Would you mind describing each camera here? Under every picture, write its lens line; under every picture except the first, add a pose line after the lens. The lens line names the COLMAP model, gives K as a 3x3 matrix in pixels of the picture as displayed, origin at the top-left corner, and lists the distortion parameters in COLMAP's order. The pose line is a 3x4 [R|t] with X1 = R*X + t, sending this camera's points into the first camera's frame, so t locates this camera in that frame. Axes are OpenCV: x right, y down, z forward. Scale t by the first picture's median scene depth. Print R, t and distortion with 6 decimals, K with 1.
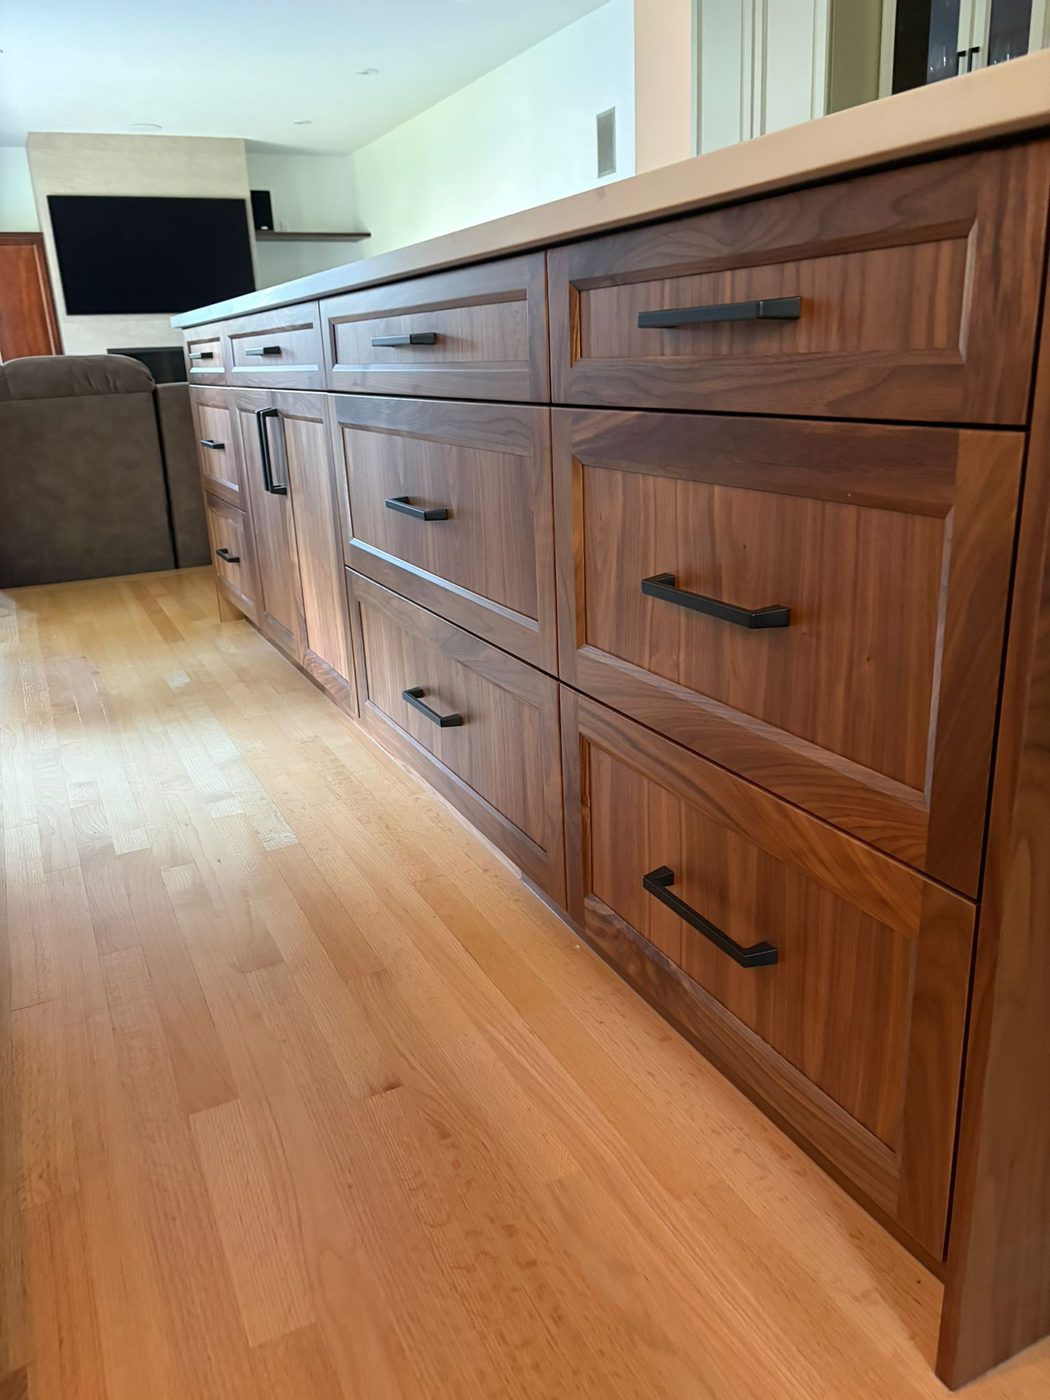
lens RADIAL K [[1047.9, 0, 525.0], [0, 1047.9, 700.0], [0, 0, 1]] dist [0.055719, -0.060221]
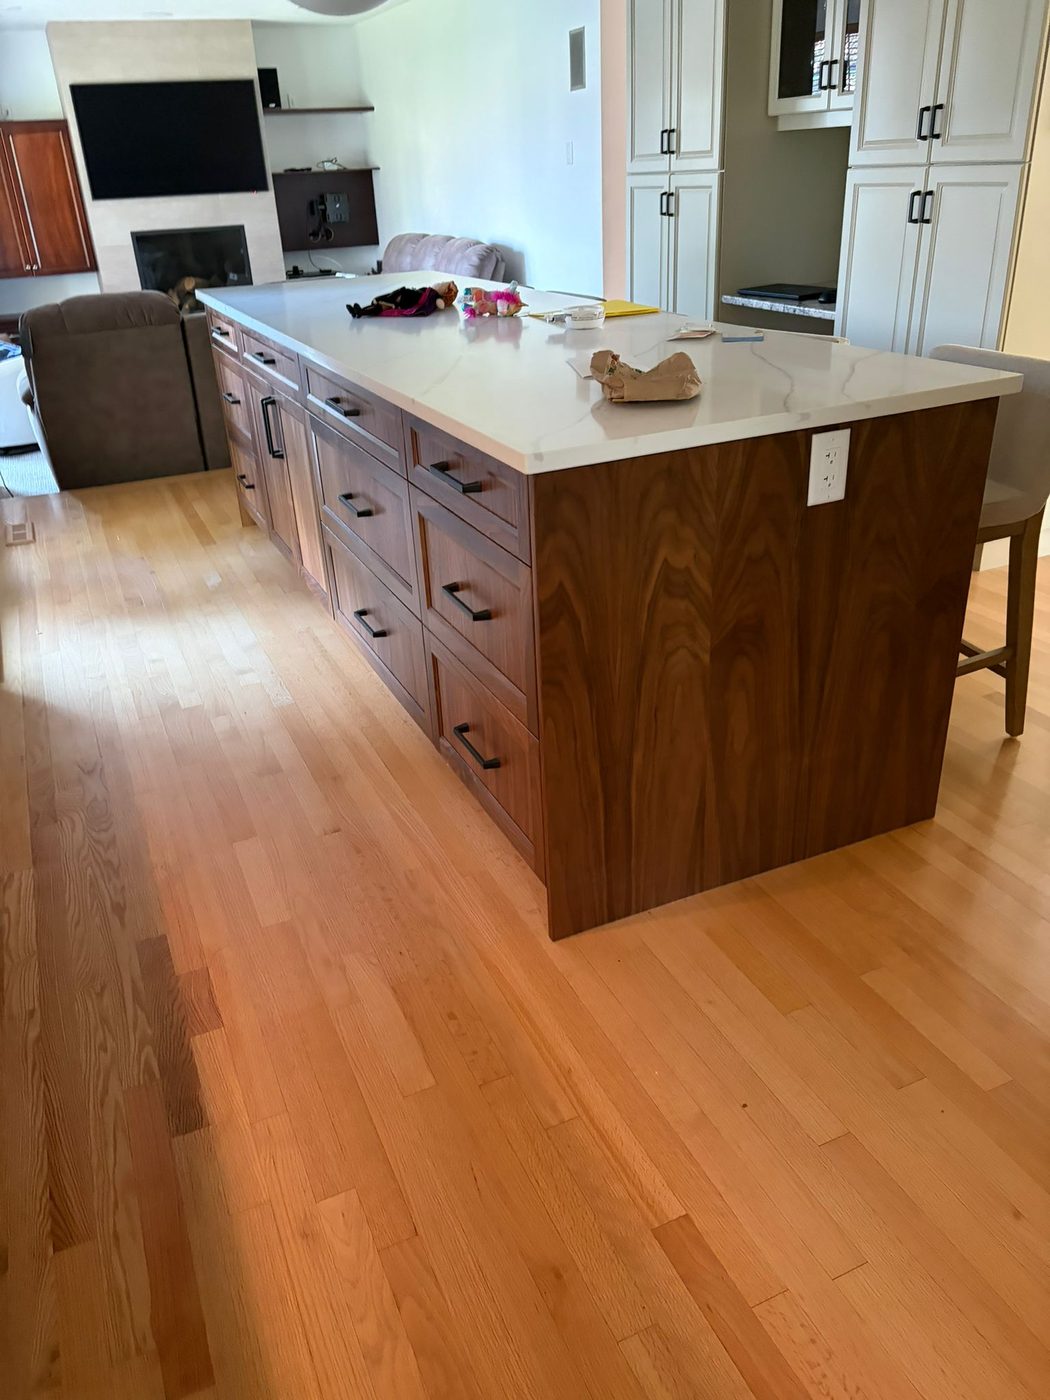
lens RADIAL K [[1047.9, 0, 525.0], [0, 1047.9, 700.0], [0, 0, 1]] dist [0.055719, -0.060221]
pose [[0.999579, 0.007648, -0.027986, 0.174749], [-0.003387, 0.988795, 0.149240, -0.103938], [0.028814, -0.149083, 0.988405, -0.551056]]
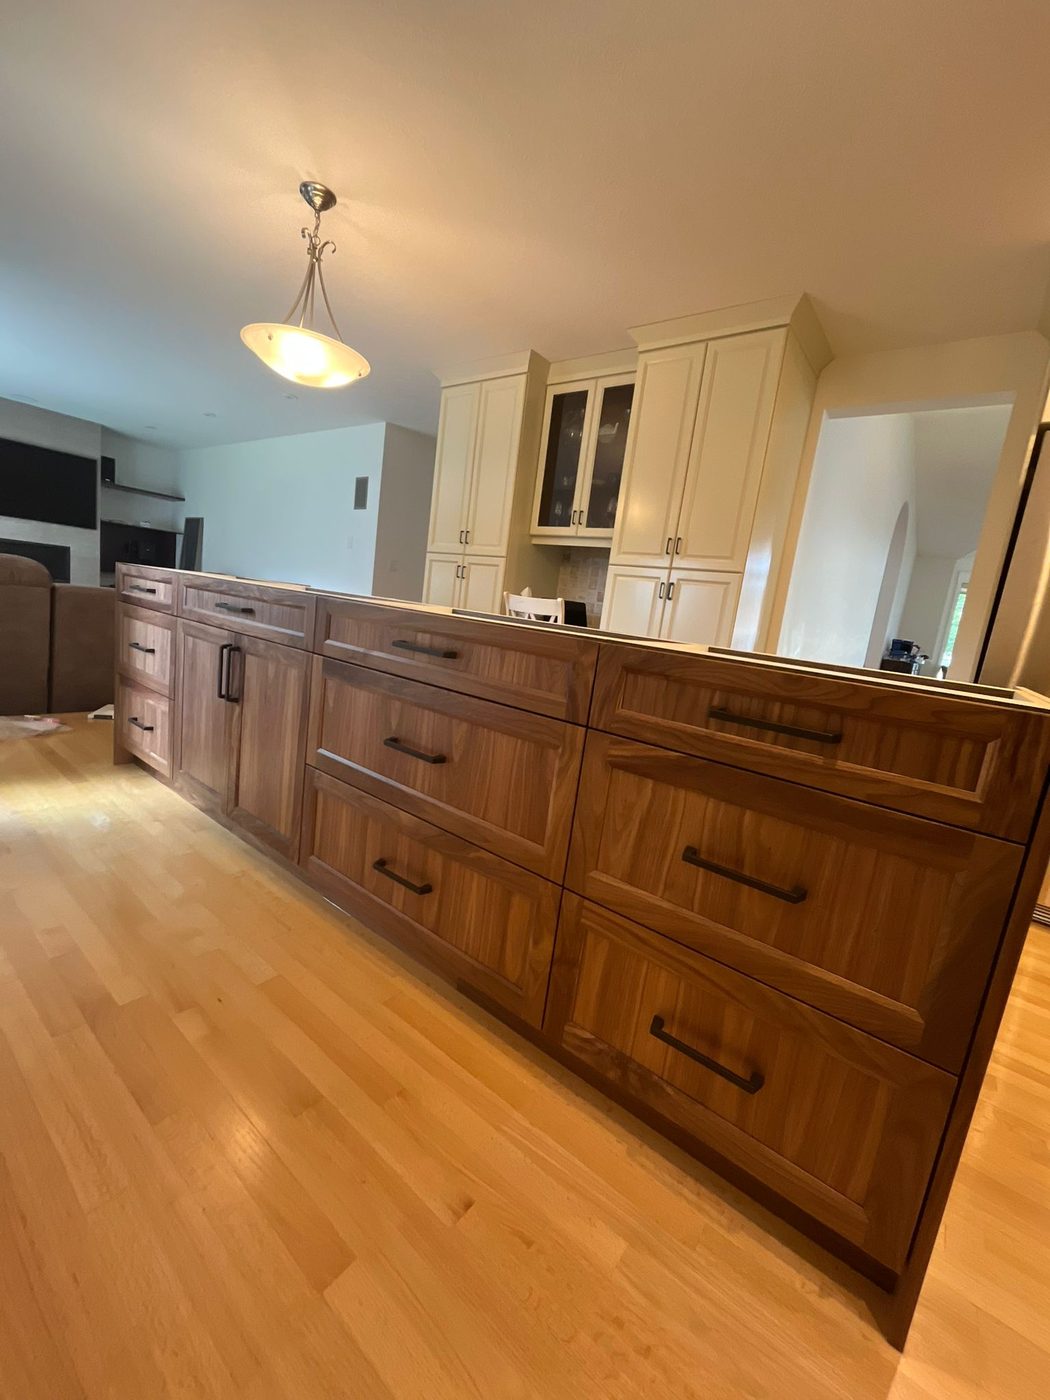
lens RADIAL K [[560.3, 0, 525.0], [0, 560.3, 700.0], [0, 0, 1]] dist [-0.001960, 0.000142]
pose [[0.883085, 0.079094, 0.462499, -0.285490], [-0.016677, 0.990358, -0.137522, -0.119713], [-0.468916, 0.113731, 0.875890, 0.158216]]
